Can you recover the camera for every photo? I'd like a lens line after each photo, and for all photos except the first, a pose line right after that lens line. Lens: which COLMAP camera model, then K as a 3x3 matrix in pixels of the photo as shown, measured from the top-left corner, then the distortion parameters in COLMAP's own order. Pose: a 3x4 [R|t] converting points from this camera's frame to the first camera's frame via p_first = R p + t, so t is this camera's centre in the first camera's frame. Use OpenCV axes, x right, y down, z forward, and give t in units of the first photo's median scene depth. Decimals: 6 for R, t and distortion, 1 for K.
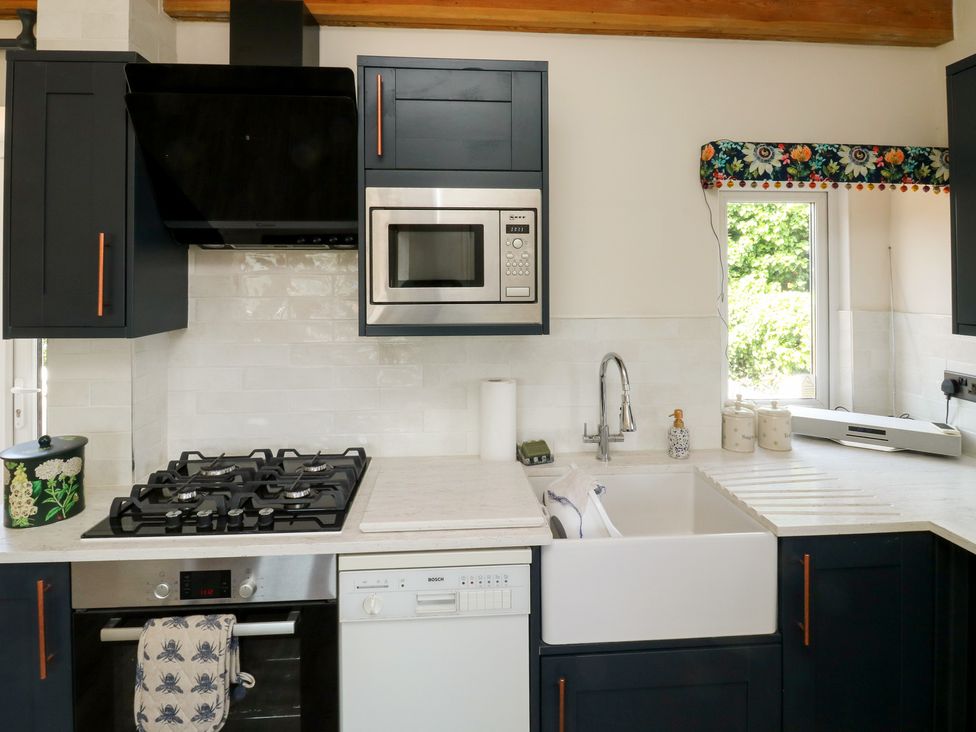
lens RADIAL K [[535.9, 0, 487.0], [0, 535.9, 267.0], [0, 0, 1]] dist [-0.004355, -0.001704]
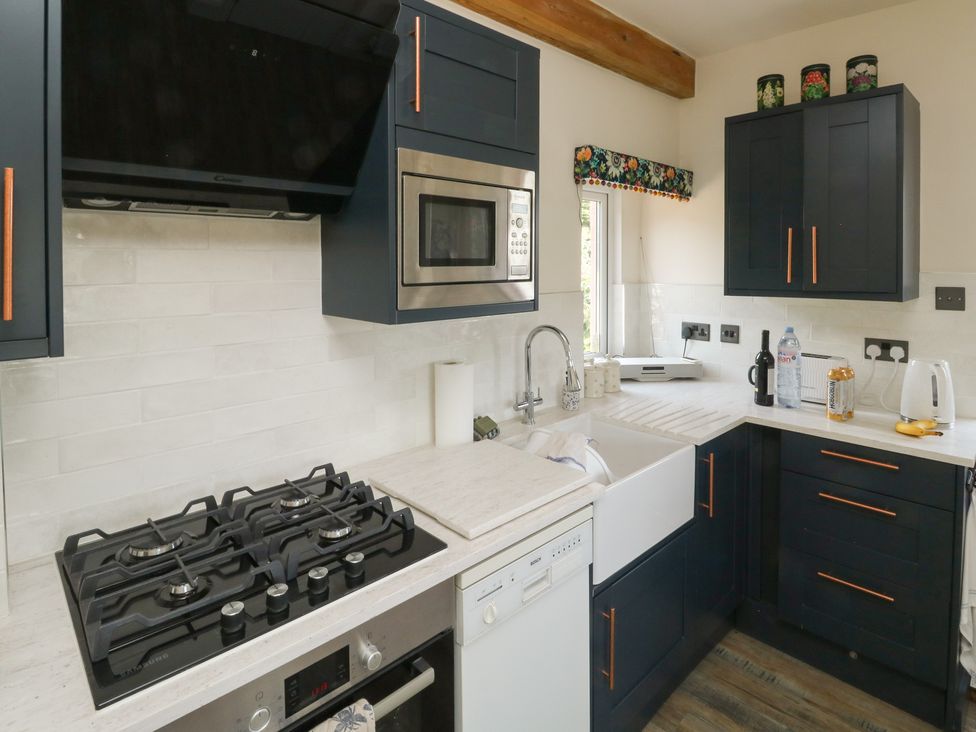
lens RADIAL K [[535.9, 0, 487.0], [0, 535.9, 267.0], [0, 0, 1]] dist [-0.004355, -0.001704]
pose [[0.771336, -0.004600, 0.636411, -0.639385], [-0.014309, 0.999596, 0.024567, 0.015844], [-0.636267, -0.028056, 0.770959, 0.253639]]
